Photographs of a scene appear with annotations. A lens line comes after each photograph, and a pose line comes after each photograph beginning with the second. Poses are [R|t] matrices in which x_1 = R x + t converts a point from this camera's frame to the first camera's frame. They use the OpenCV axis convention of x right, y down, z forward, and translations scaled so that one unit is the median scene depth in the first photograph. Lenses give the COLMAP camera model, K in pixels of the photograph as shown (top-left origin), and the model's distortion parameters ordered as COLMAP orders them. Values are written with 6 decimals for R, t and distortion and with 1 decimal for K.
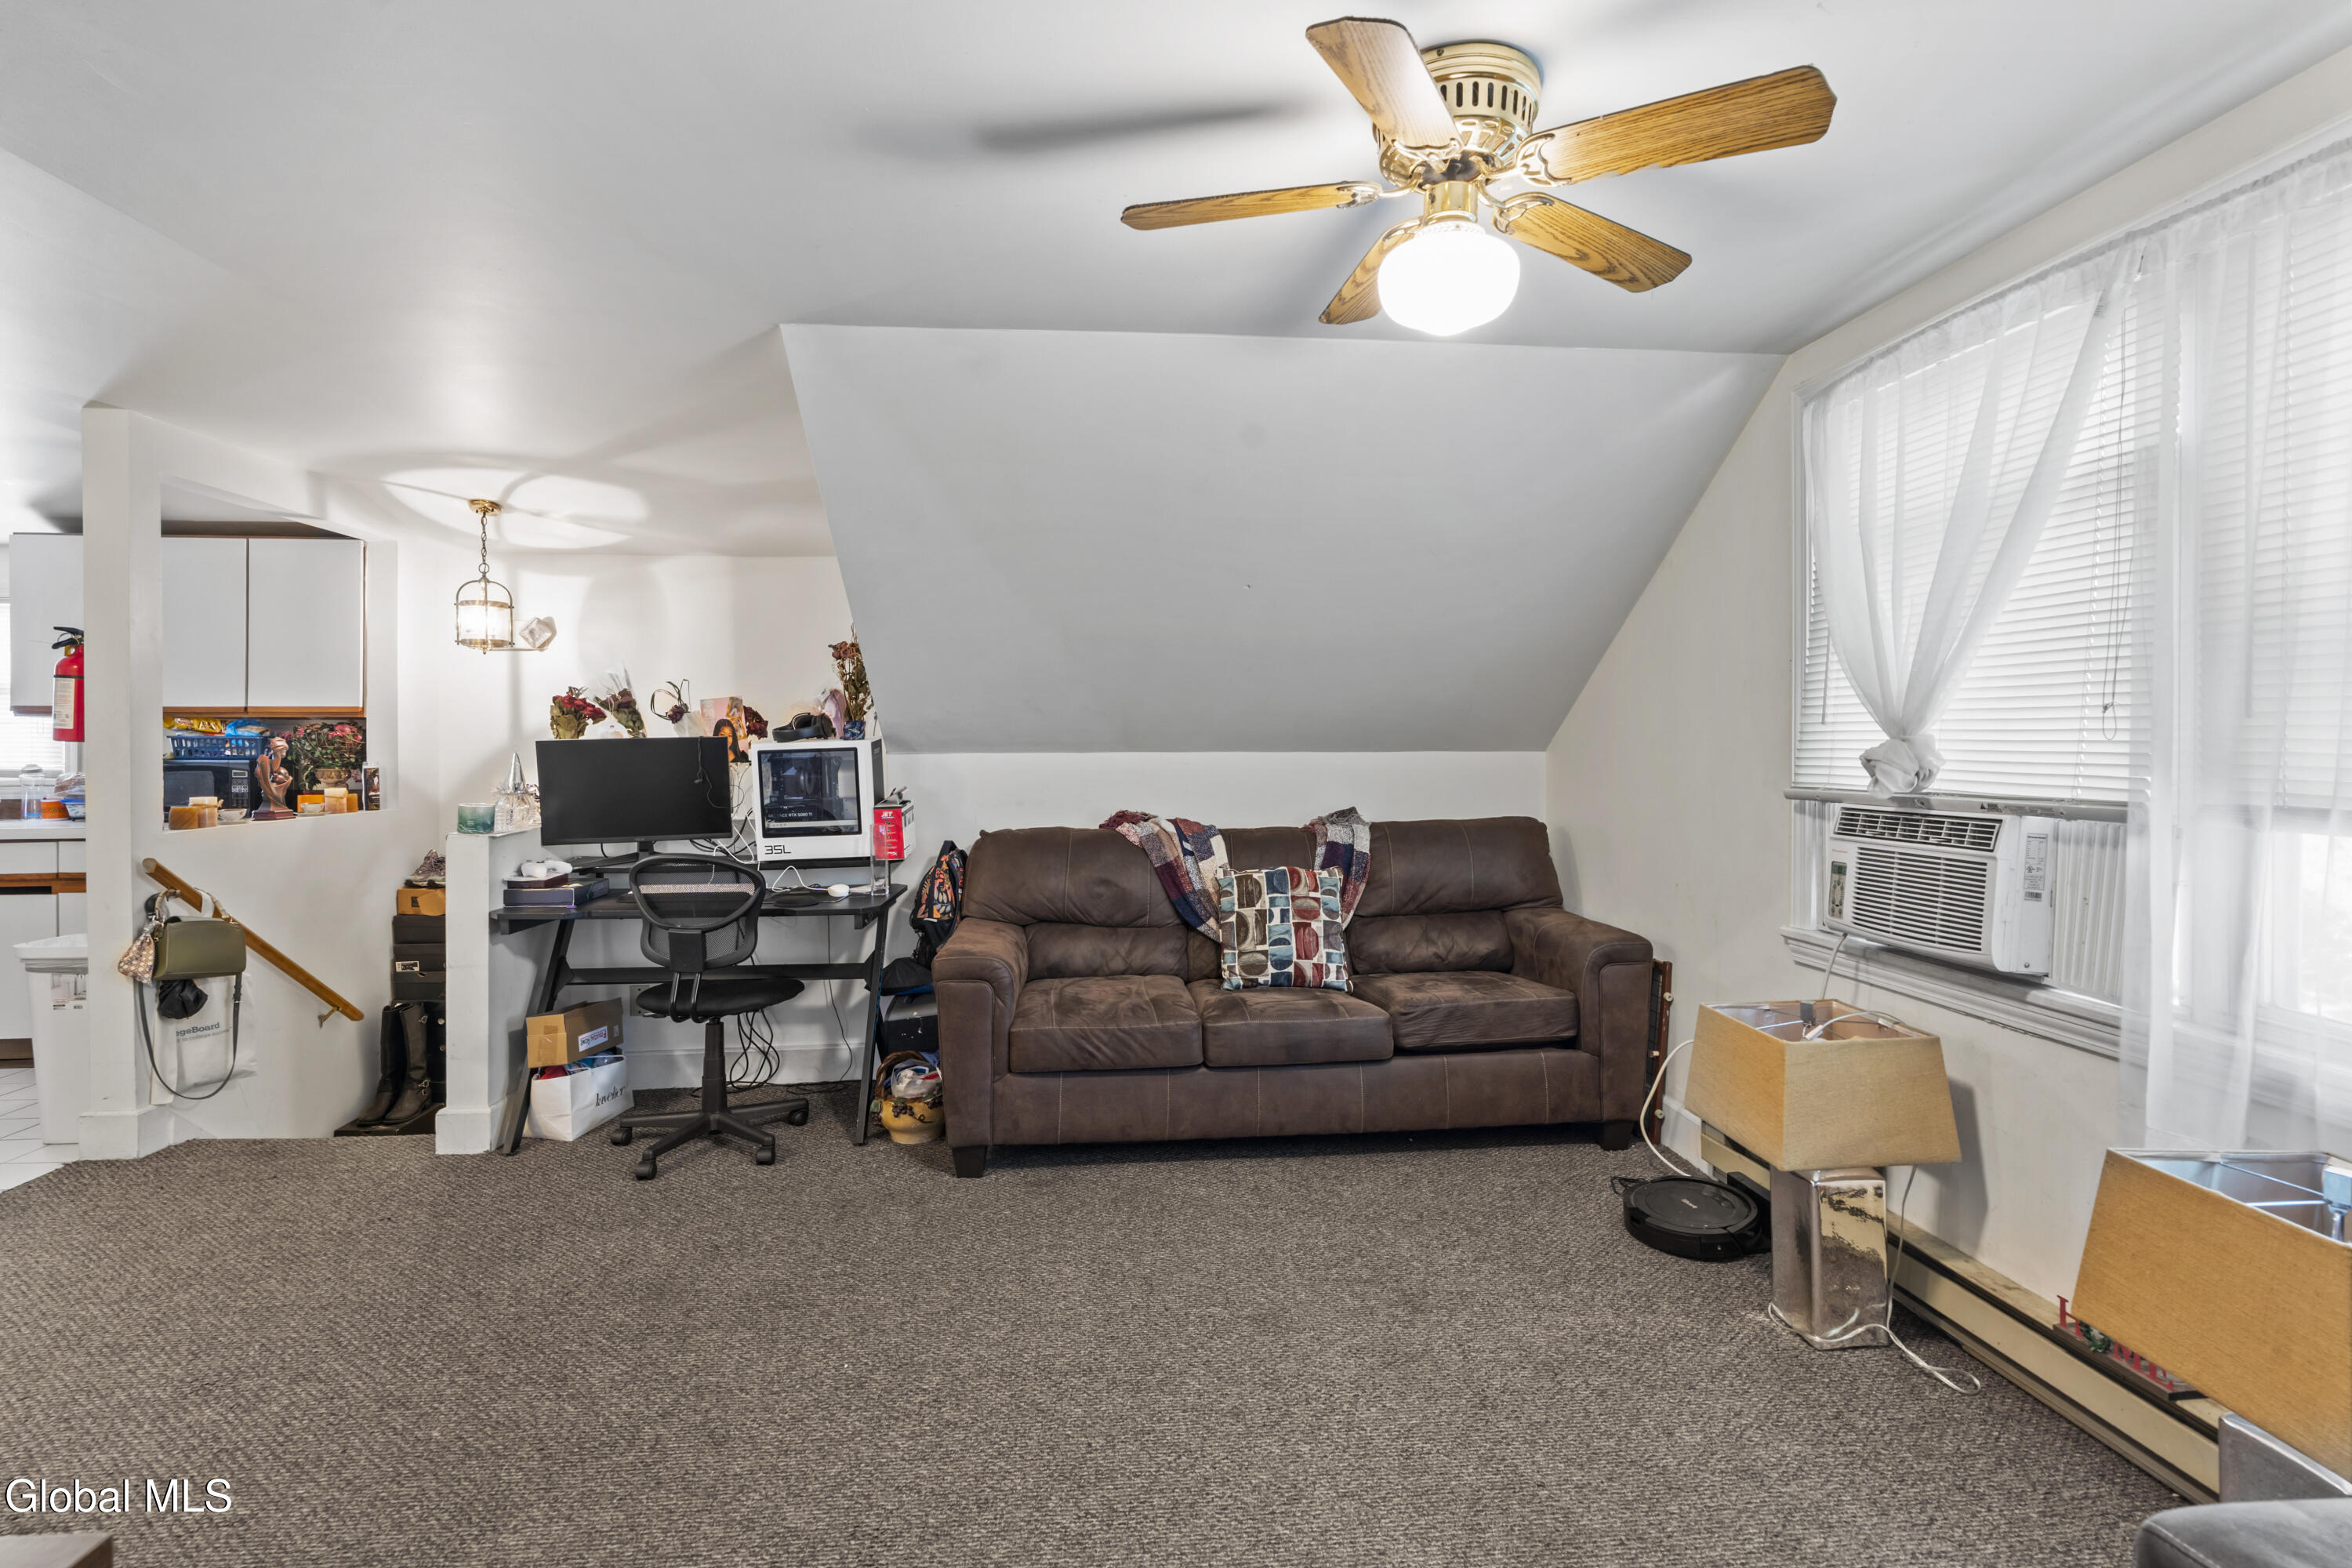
lens RADIAL K [[1079.8, 0, 1173.5], [0, 1079.8, 761.5], [0, 0, 1]] dist [-0.003389, -0.000154]
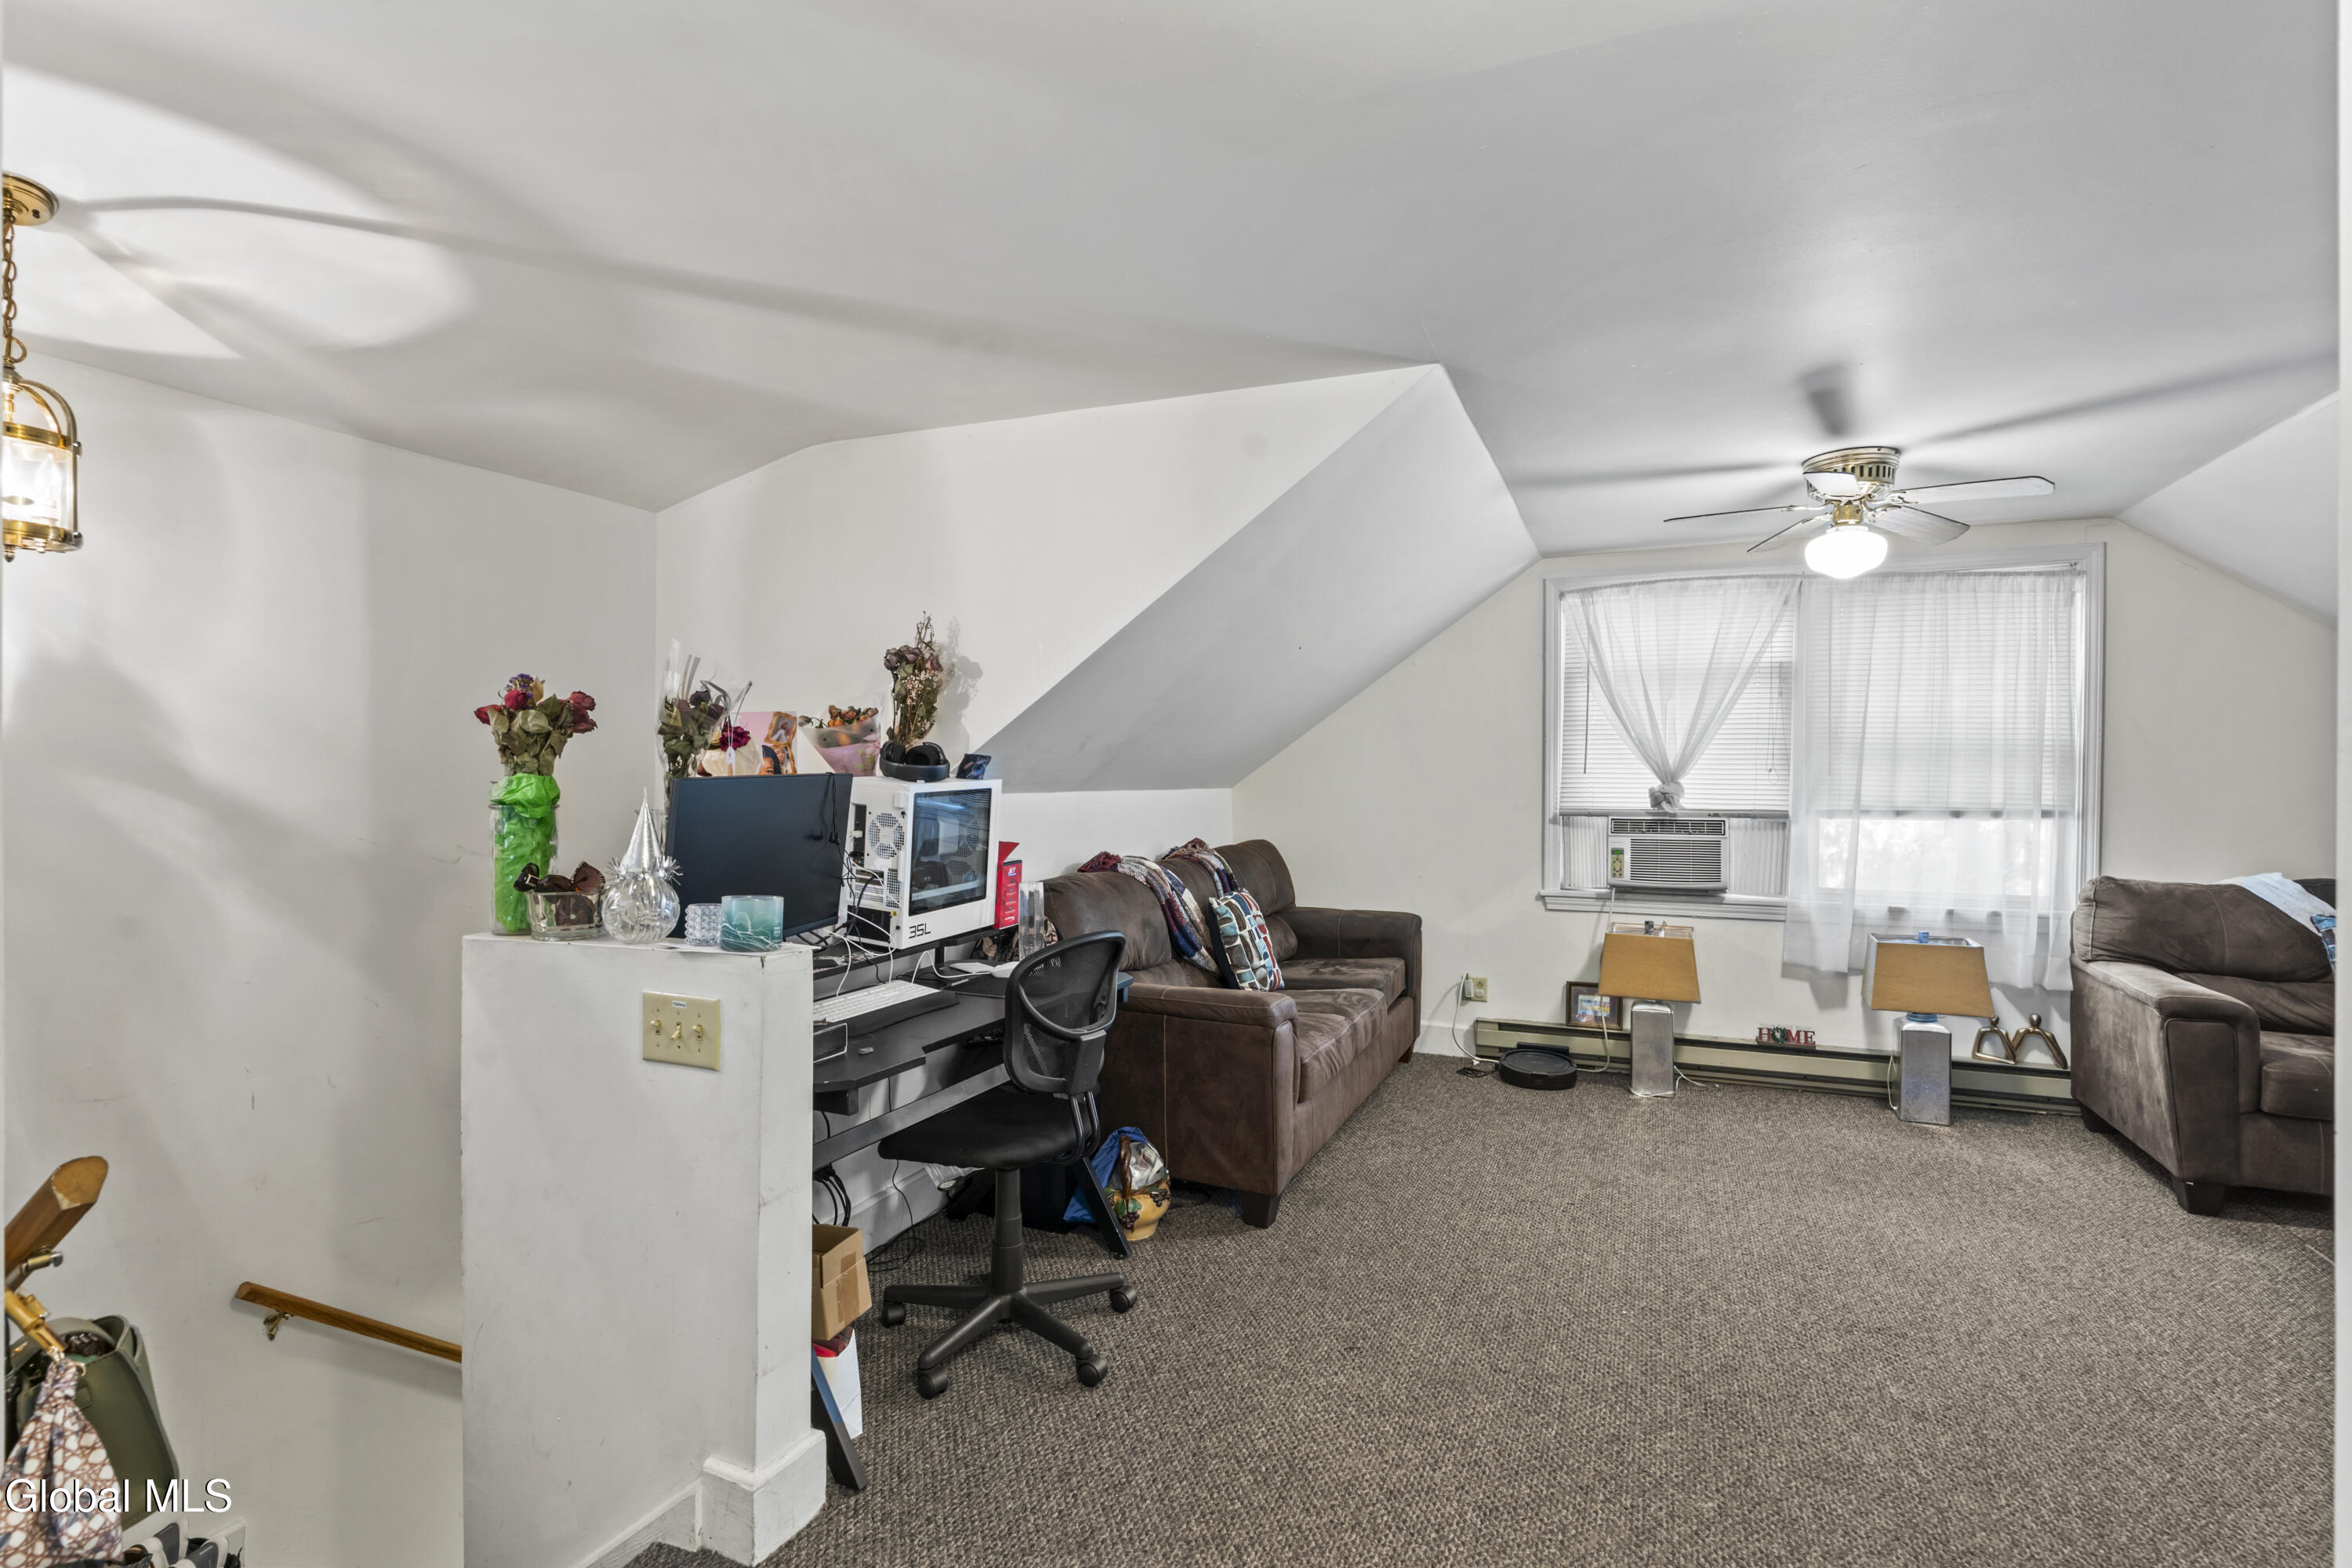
lens RADIAL K [[1091.8, 0, 1172.9], [0, 1091.8, 792.3], [0, 0, 1]] dist [-0.005027, 0.000497]
pose [[0.488050, -0.007051, 0.872787, -1.463126], [0.011908, 0.999928, 0.001420, -0.016024], [-0.872734, 0.009700, 0.488099, 0.778749]]
